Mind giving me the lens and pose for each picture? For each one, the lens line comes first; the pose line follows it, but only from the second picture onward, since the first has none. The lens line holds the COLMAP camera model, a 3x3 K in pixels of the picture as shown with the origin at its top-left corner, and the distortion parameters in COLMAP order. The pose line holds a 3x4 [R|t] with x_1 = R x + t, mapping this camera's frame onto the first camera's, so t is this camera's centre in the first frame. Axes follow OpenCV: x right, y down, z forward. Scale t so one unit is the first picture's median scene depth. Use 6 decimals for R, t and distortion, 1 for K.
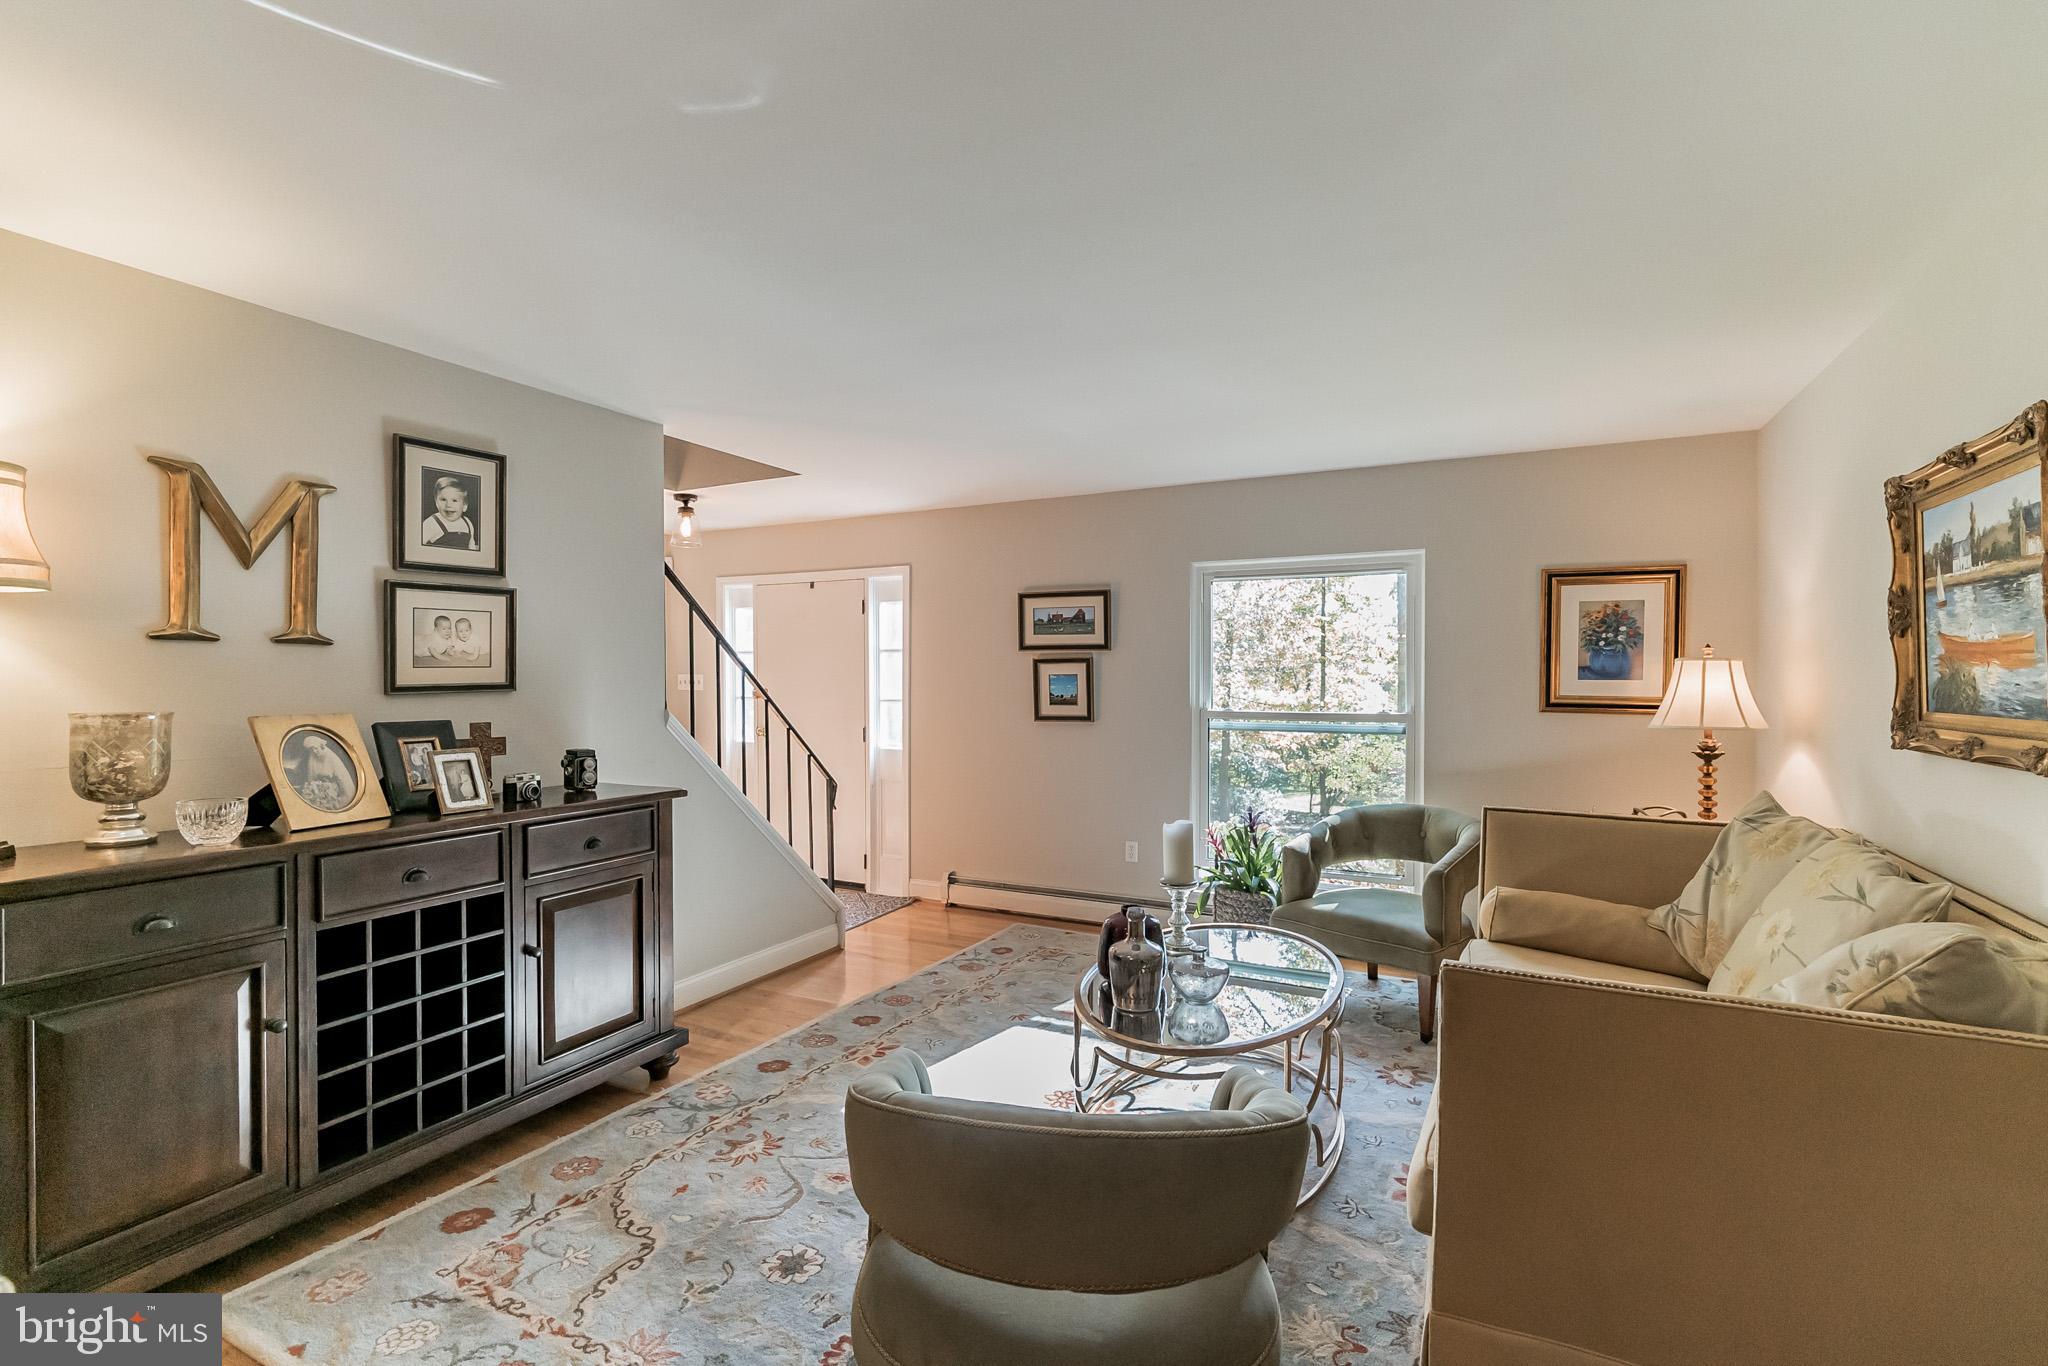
lens RADIAL K [[928.5, 0, 1030.8], [0, 928.5, 680.8], [0, 0, 1]] dist [-0.002598, 0.000061]
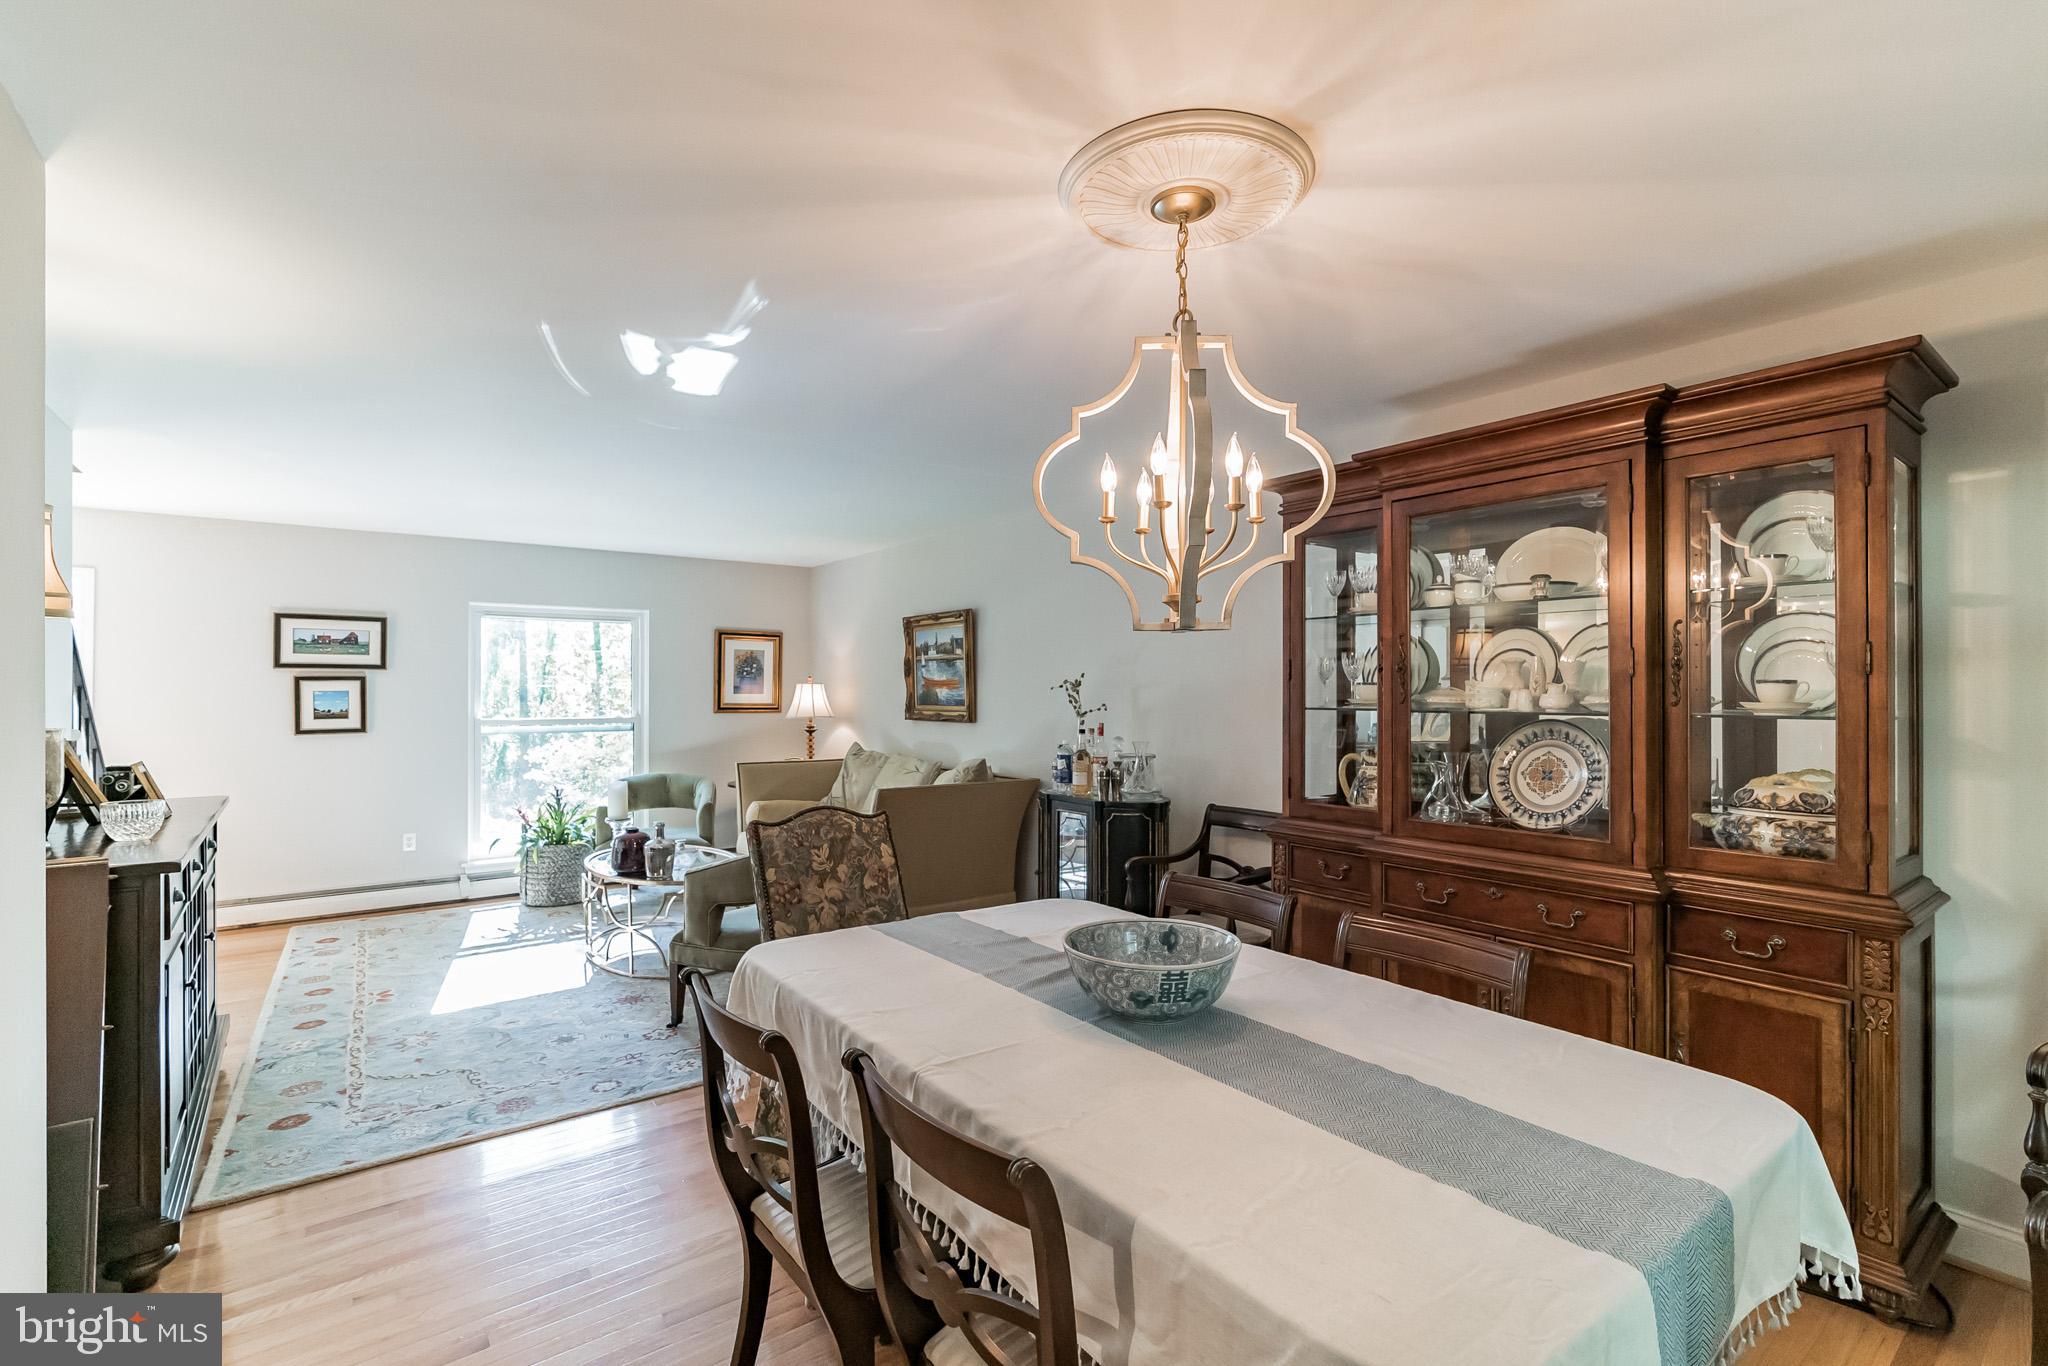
lens RADIAL K [[928.5, 0, 1038.9], [0, 928.5, 693.0], [0, 0, 1]] dist [-0.002598, 0.000061]
pose [[0.425961, -0.003967, 0.904733, -1.010749], [0.004993, 0.999985, 0.002034, -0.004362], [-0.904728, 0.003651, 0.425975, -0.364145]]
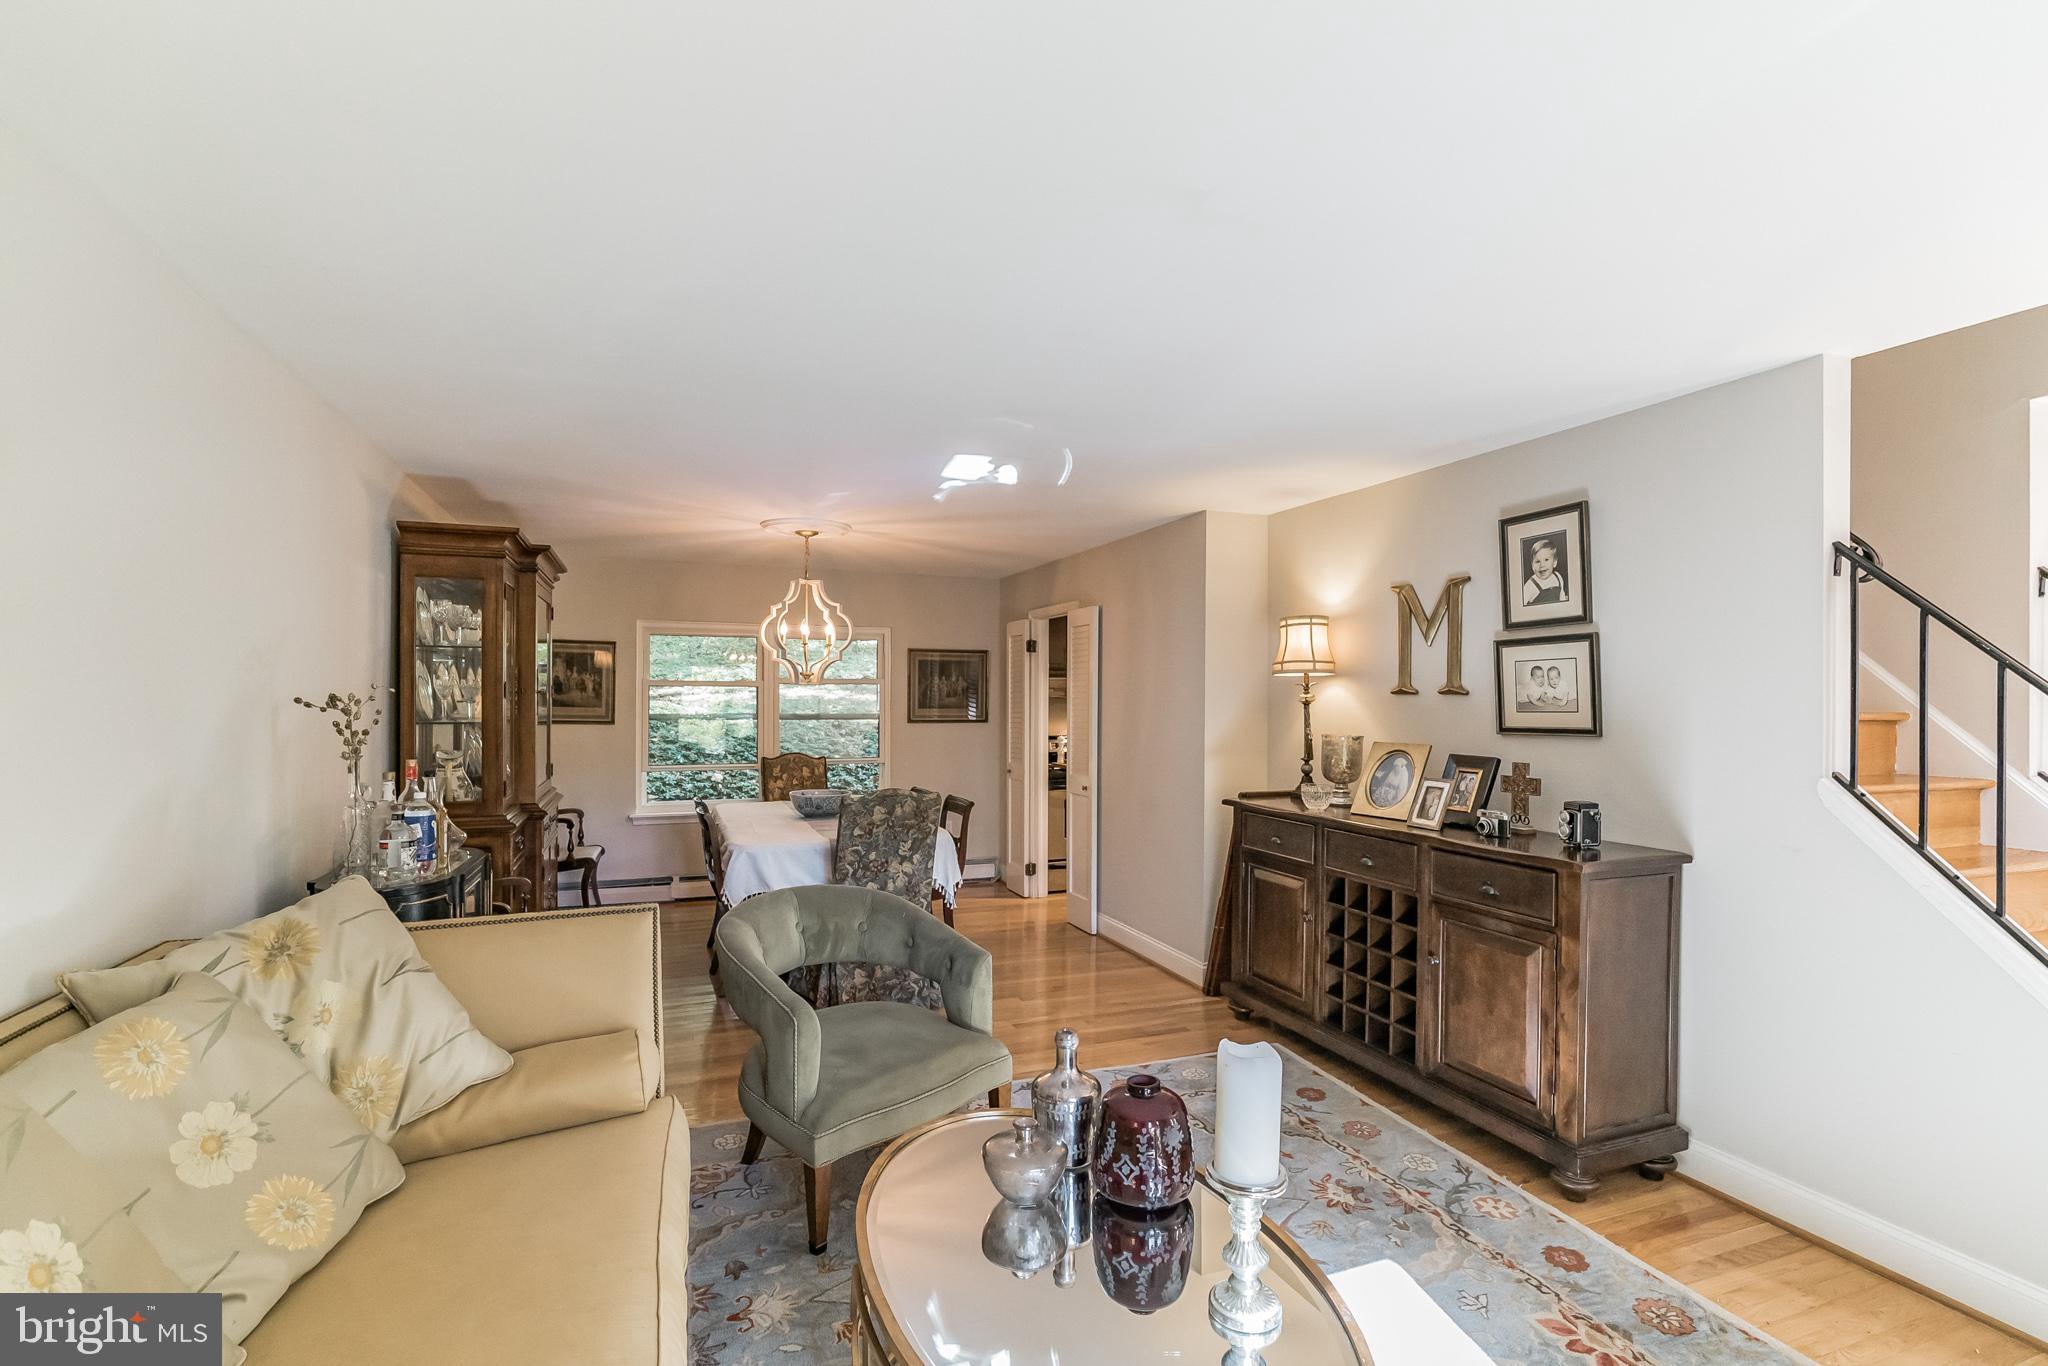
lens RADIAL K [[928.5, 0, 1013.4], [0, 928.5, 696.3], [0, 0, 1]] dist [-0.002598, 0.000061]
pose [[-0.666826, -0.001989, -0.745211, 0.601584], [-0.007038, 0.999969, 0.003629, -0.032214], [0.745181, 0.007664, -0.666819, 1.239296]]
